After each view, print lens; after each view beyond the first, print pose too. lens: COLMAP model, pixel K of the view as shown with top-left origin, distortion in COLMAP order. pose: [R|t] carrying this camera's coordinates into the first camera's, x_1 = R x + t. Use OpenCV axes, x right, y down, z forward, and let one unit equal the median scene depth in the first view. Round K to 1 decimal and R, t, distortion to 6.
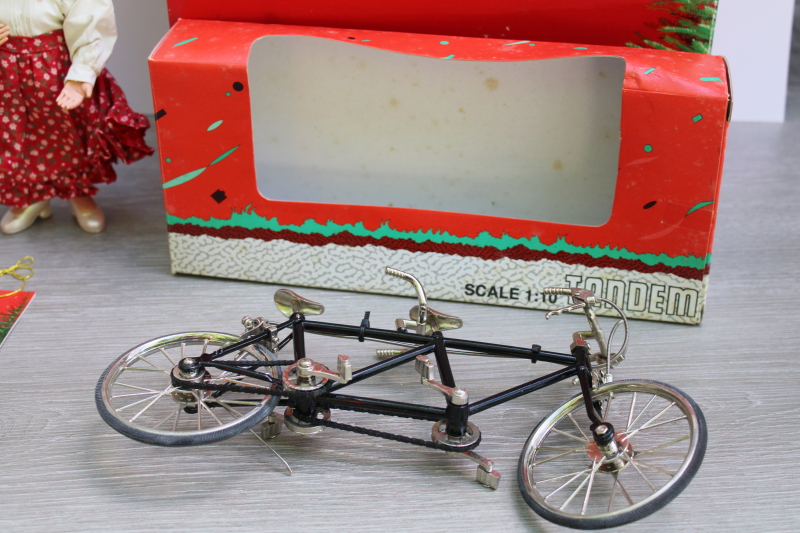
lens RADIAL K [[1187.0, 0, 401.9], [0, 1187.0, 268.5], [0, 0, 1]] dist [-0.025419, 0.000000]
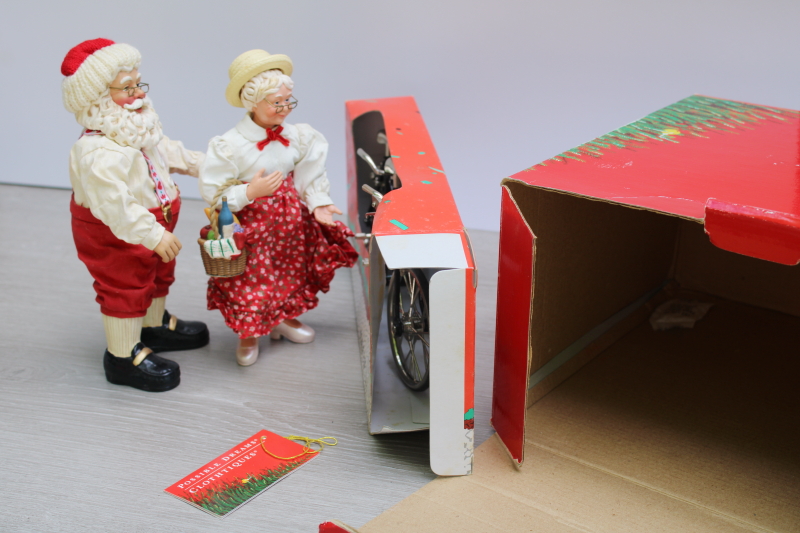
lens RADIAL K [[1187.0, 0, 400.4], [0, 1187.0, 267.6], [0, 0, 1]] dist [-0.025419, 0.000000]
pose [[0.774677, -0.264094, 0.574569, -0.935542], [0.358955, 0.931690, -0.055729, -0.001325], [-0.520603, 0.249416, 0.816557, -0.030292]]
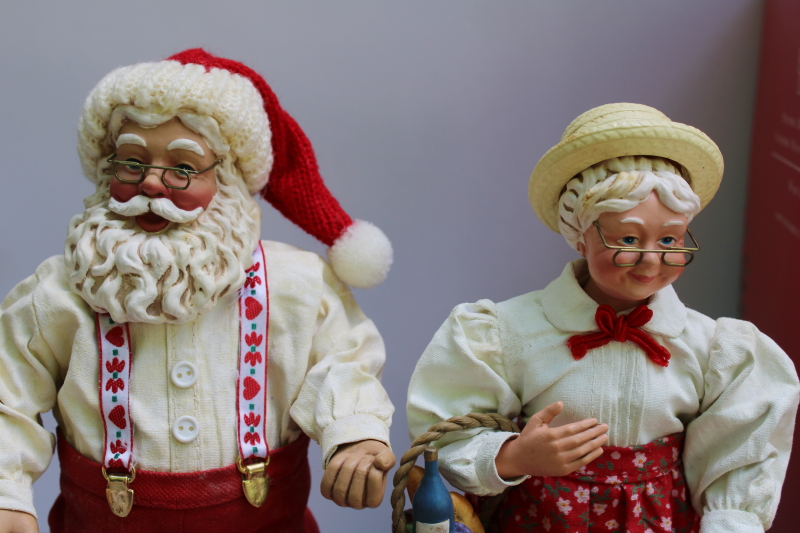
lens RADIAL K [[1187.0, 0, 400.8], [0, 1187.0, 270.4], [0, 0, 1]] dist [-0.025419, 0.000000]
pose [[0.998868, 0.006190, -0.047156, -0.378936], [-0.022318, 0.936556, -0.349808, -0.097296], [0.041999, 0.350465, 0.935634, 0.539955]]
